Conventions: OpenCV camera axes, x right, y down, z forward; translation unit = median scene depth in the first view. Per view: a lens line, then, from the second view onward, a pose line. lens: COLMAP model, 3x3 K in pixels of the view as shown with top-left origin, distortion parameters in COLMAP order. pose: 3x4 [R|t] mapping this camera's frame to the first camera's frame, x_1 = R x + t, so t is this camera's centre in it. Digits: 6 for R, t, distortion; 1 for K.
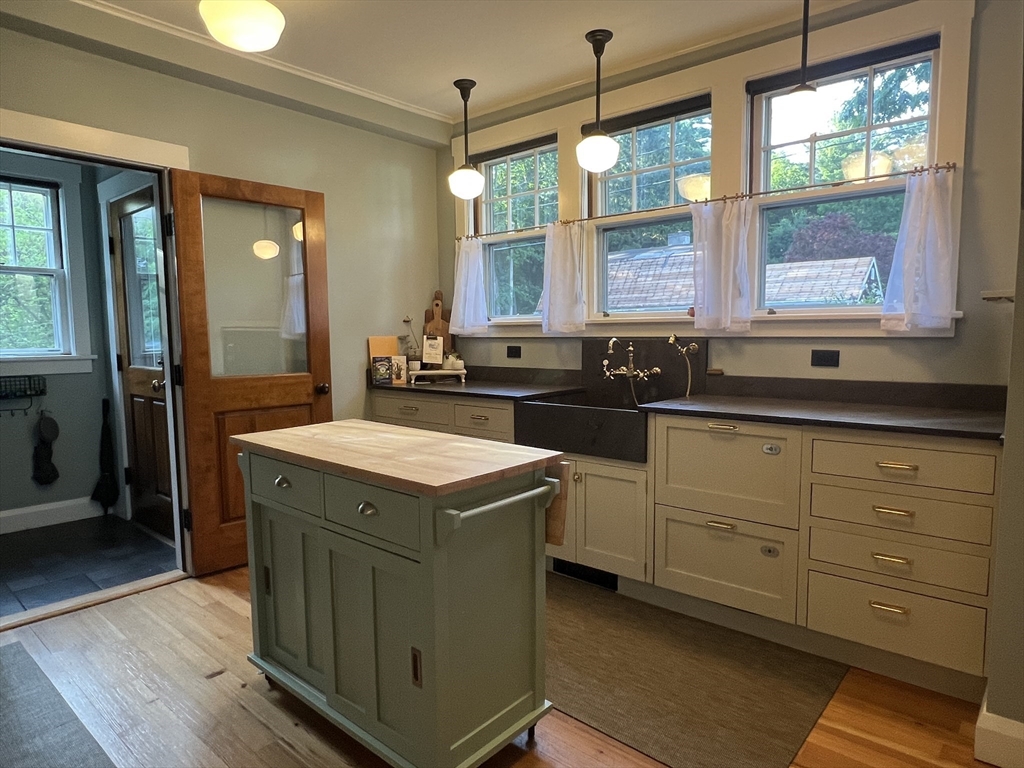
lens RADIAL K [[633.7, 0, 513.0], [0, 633.7, 385.2], [0, 0, 1]] dist [-0.007674, -0.000568]
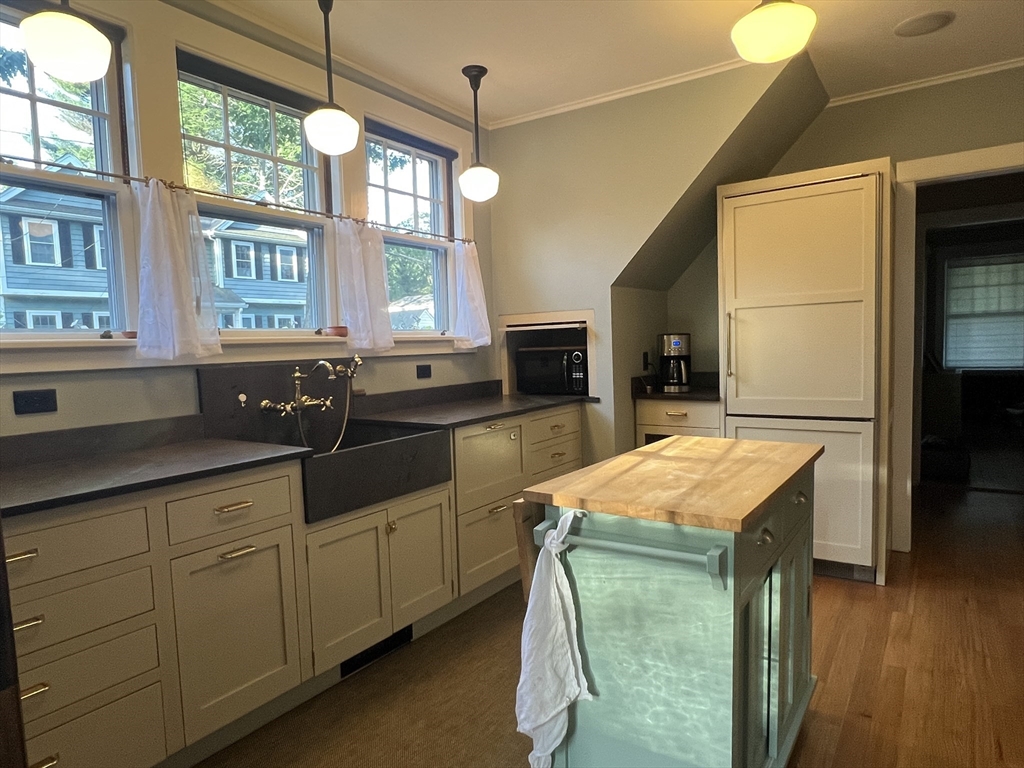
lens RADIAL K [[633.7, 0, 513.6], [0, 633.7, 388.5], [0, 0, 1]] dist [-0.007674, -0.000568]
pose [[-0.100478, -0.051848, 0.993587, -0.678245], [0.124541, 0.990131, 0.064262, -0.060773], [-0.987114, 0.130199, -0.093029, 0.849179]]
